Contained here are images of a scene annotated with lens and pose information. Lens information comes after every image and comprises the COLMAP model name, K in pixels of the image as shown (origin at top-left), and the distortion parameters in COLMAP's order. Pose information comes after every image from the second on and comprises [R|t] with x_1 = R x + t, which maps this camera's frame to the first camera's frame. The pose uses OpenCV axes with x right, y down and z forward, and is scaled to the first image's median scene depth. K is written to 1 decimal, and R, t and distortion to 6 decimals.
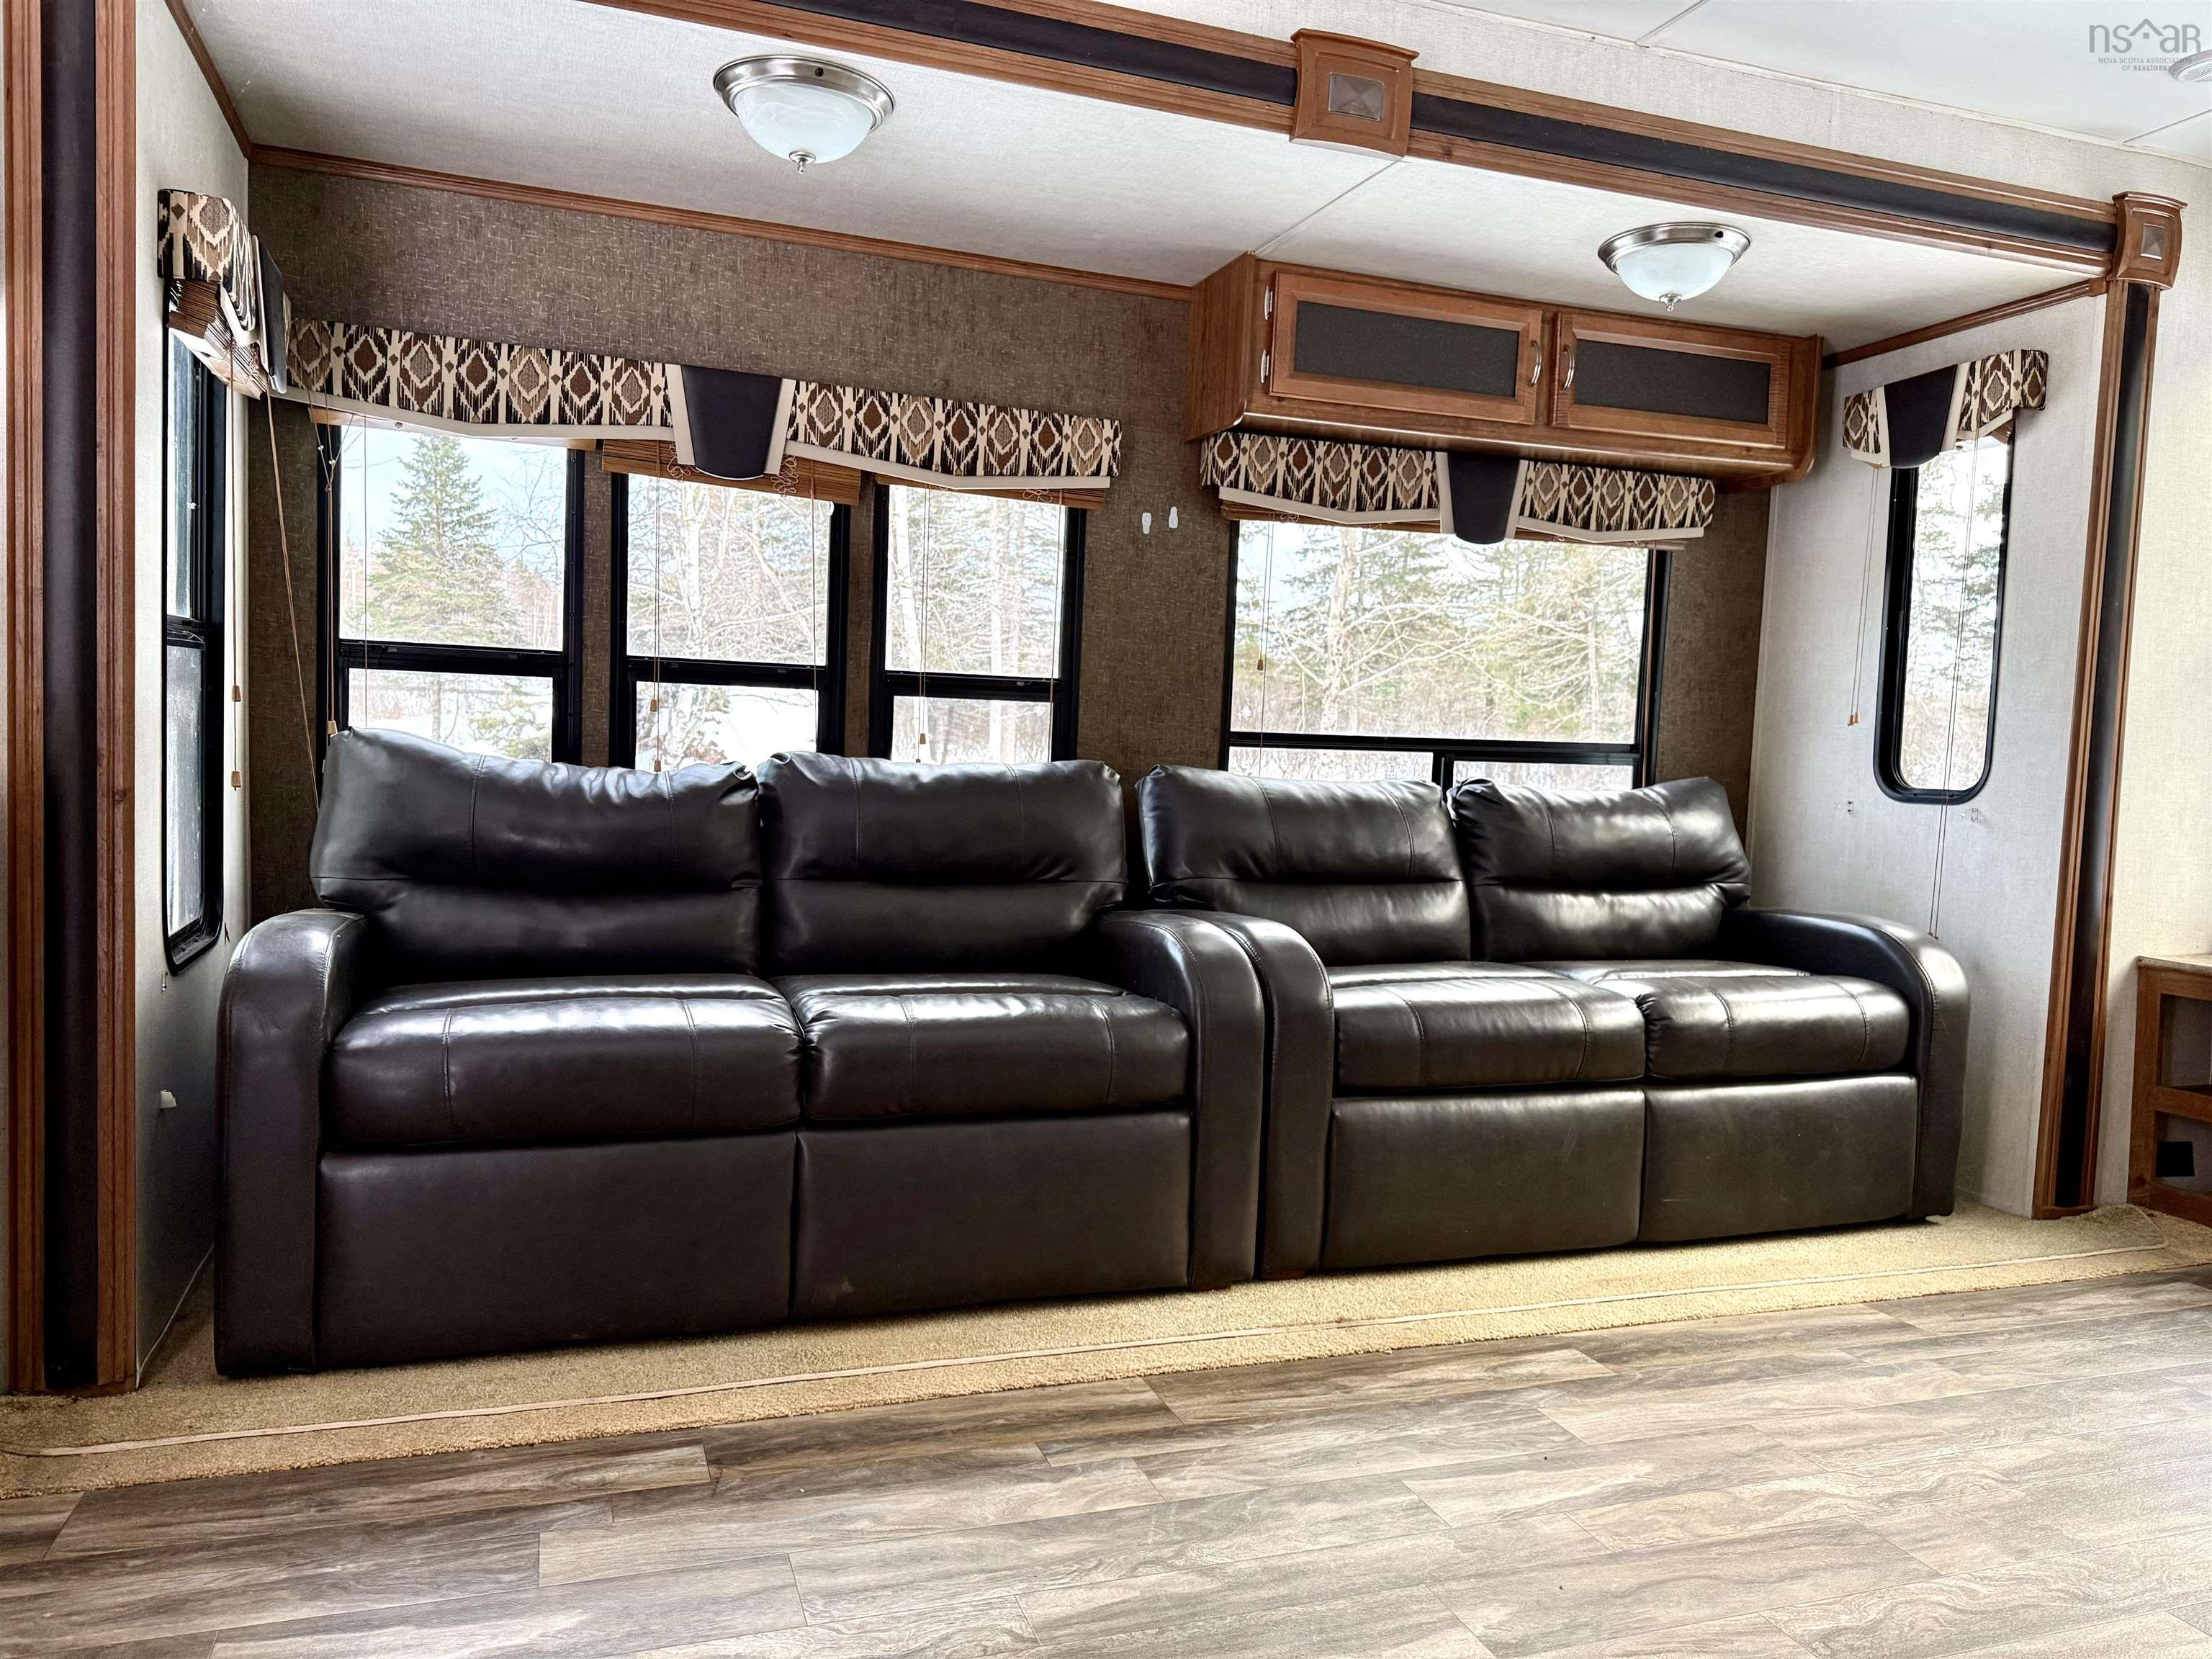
lens RADIAL K [[1559.8, 0, 1105.5], [0, 1559.8, 848.5], [0, 0, 1]] dist [0.042651, -0.052785]
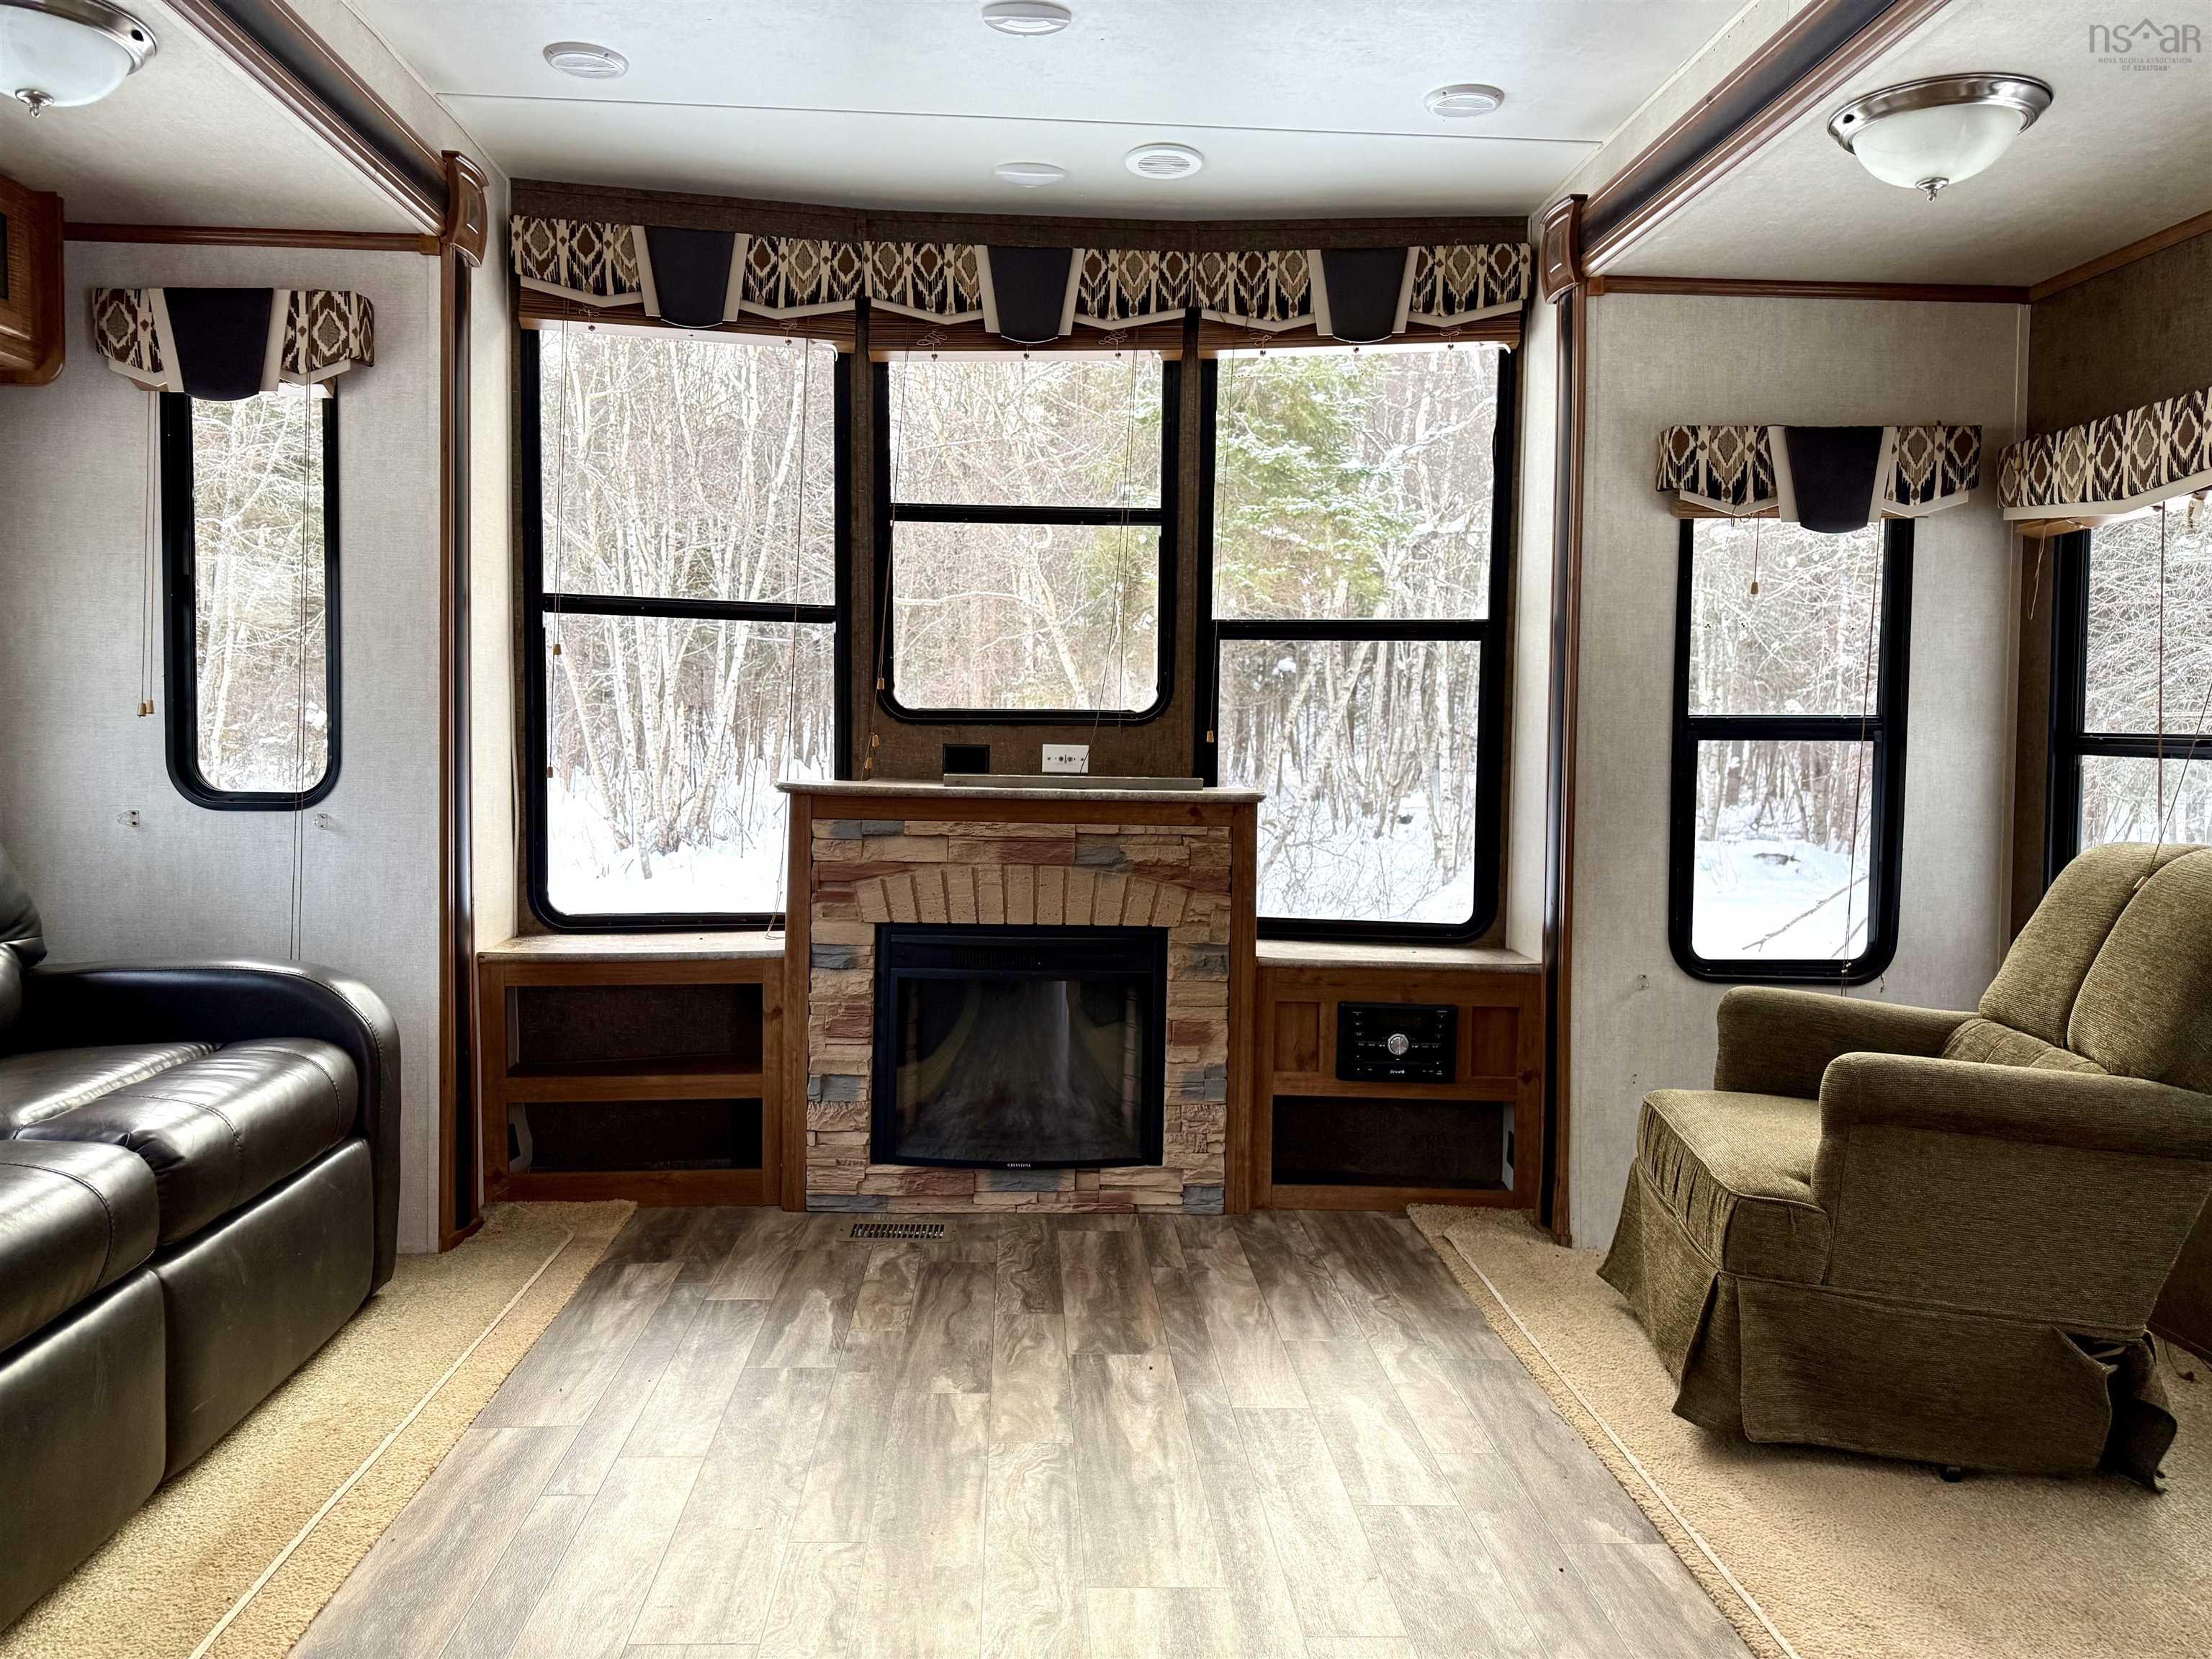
lens RADIAL K [[1559.8, 0, 1097.1], [0, 1559.8, 829.2], [0, 0, 1]] dist [0.042651, -0.052785]
pose [[0.275874, -0.087399, 0.957212, -0.169683], [0.054560, 0.995676, 0.075186, -0.062096], [-0.959644, 0.031483, 0.279449, 0.365069]]
